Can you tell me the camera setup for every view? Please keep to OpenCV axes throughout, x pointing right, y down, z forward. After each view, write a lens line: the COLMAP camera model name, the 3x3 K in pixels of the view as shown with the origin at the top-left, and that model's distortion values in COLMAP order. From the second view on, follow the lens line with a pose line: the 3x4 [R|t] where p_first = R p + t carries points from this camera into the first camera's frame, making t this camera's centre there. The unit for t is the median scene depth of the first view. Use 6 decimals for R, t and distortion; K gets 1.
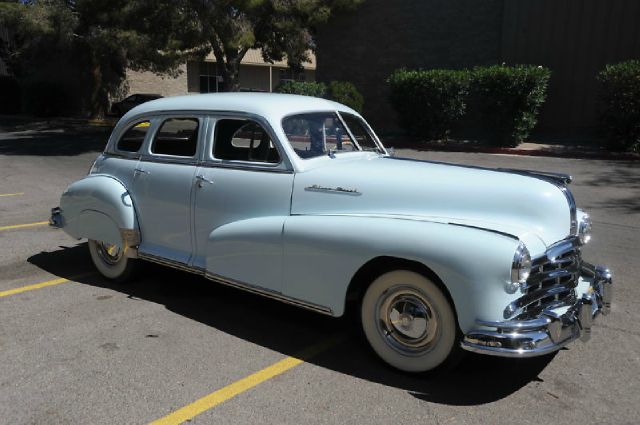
lens RADIAL K [[565.0, 0, 320.0], [0, 565.0, 212.5], [0, 0, 1]] dist [-0.054595, 0.227988]
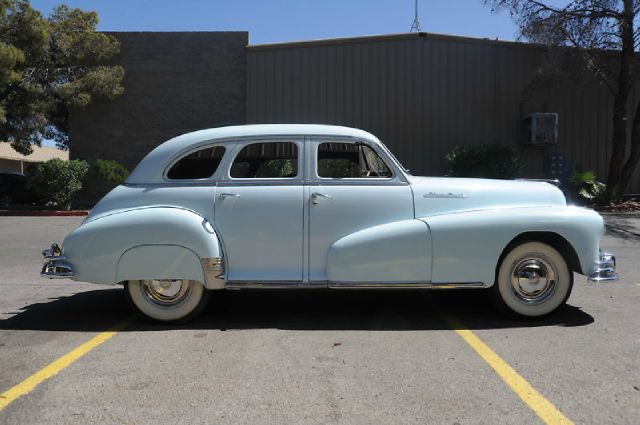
lens RADIAL K [[467.6, 0, 309.8], [0, 467.6, 210.7], [0, 0, 1]] dist [-0.100677, 0.105776]
pose [[0.803162, -0.030632, 0.594972, -0.706165], [0.122250, 0.985899, -0.114269, 0.063780], [-0.583082, 0.164512, 0.795582, 0.291256]]
